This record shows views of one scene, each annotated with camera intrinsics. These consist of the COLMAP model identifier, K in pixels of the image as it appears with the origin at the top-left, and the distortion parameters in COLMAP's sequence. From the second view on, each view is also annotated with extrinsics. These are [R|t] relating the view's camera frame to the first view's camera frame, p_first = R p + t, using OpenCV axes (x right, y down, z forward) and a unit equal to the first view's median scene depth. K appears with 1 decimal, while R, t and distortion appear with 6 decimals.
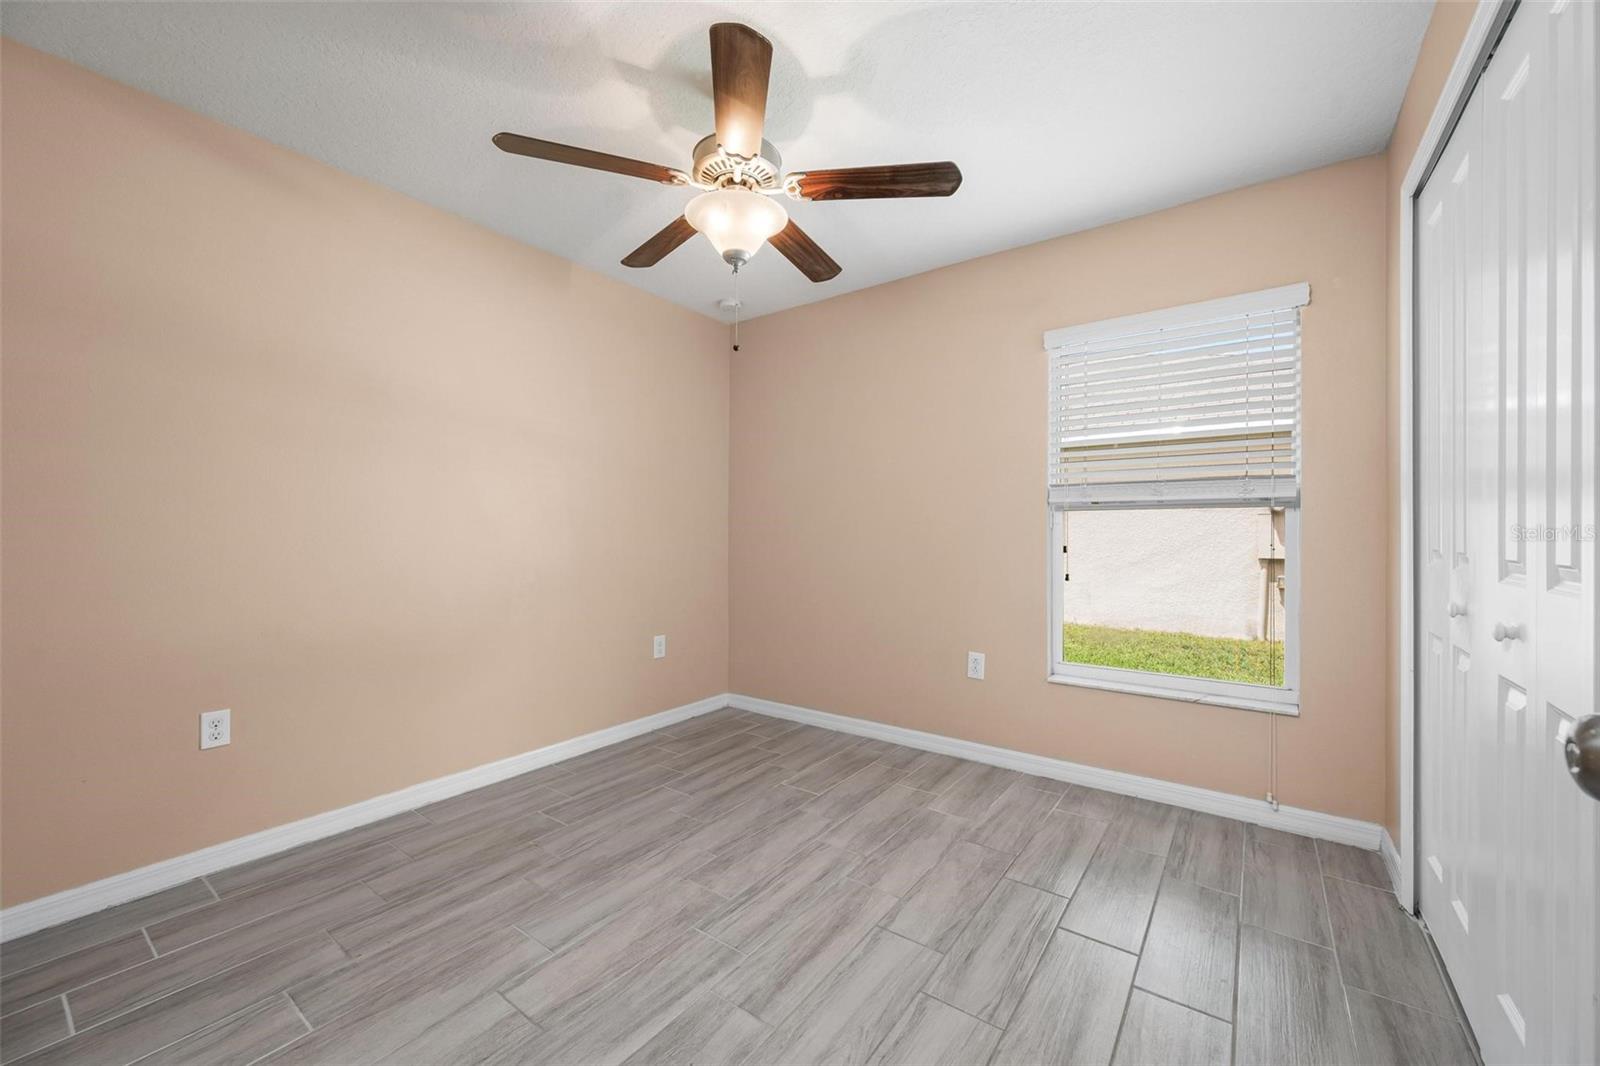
lens RADIAL K [[600.2, 0, 800.0], [0, 600.2, 533.0], [0, 0, 1]] dist [0.029355, 0.000064]
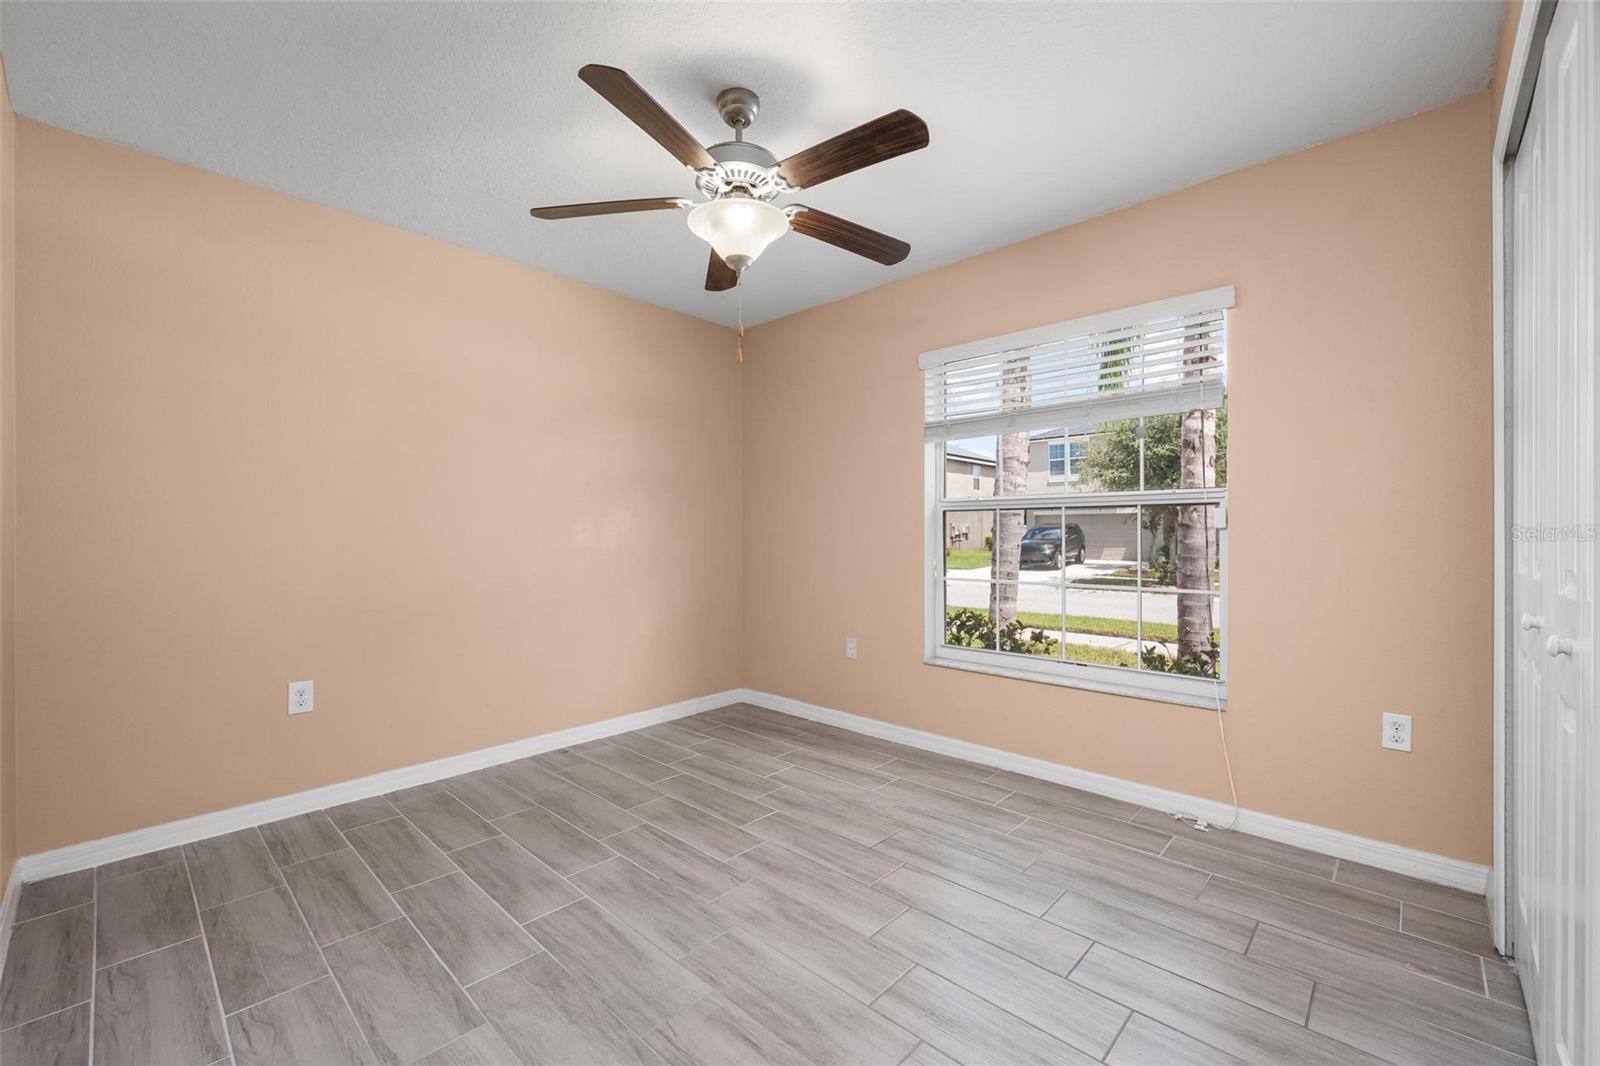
lens RADIAL K [[651.9, 0, 800.0], [0, 651.9, 533.0], [0, 0, 1]] dist [0.002400, -0.000025]
pose [[0.991365, 0.006322, -0.130982, 0.137936], [-0.006165, 0.999980, 0.001606, 0.002547], [0.130990, -0.000785, 0.991383, -0.087649]]
